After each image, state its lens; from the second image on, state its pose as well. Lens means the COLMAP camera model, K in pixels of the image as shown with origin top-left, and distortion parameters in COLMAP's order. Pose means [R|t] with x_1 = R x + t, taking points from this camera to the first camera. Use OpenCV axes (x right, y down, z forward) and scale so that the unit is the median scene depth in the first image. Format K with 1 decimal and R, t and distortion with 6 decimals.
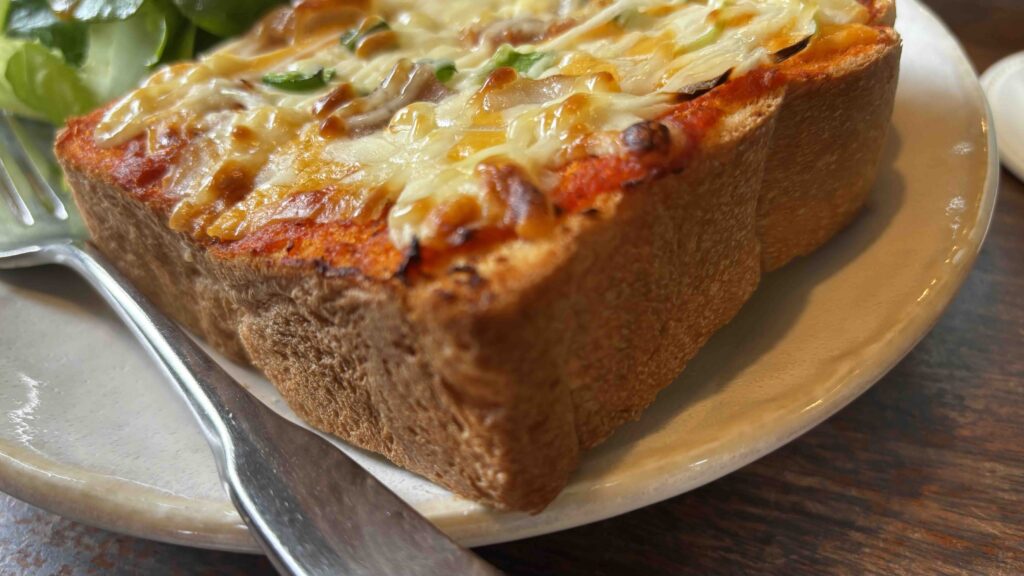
lens RADIAL K [[792.6, 0, 511.7], [0, 792.6, 316.5], [0, 0, 1]] dist [0.002772, -0.080813]
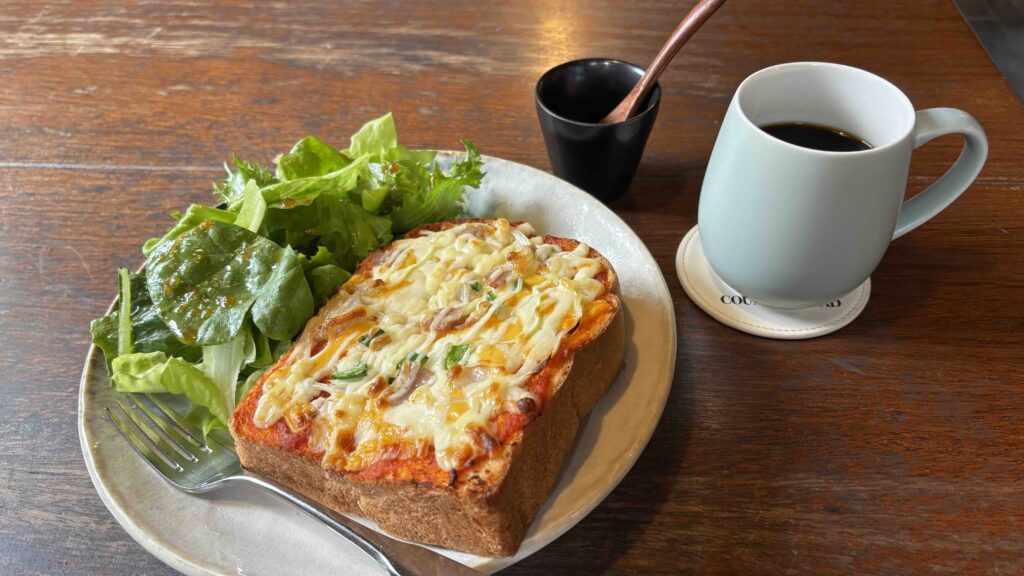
lens RADIAL K [[800.2, 0, 512.0], [0, 800.2, 288.0], [0, 0, 1]] dist [0.067674, -0.006641]
pose [[0.963875, -0.192532, 0.184053, -0.268948], [0.194118, 0.980932, 0.009540, -0.591939], [-0.182380, 0.026533, 0.982870, -1.494186]]
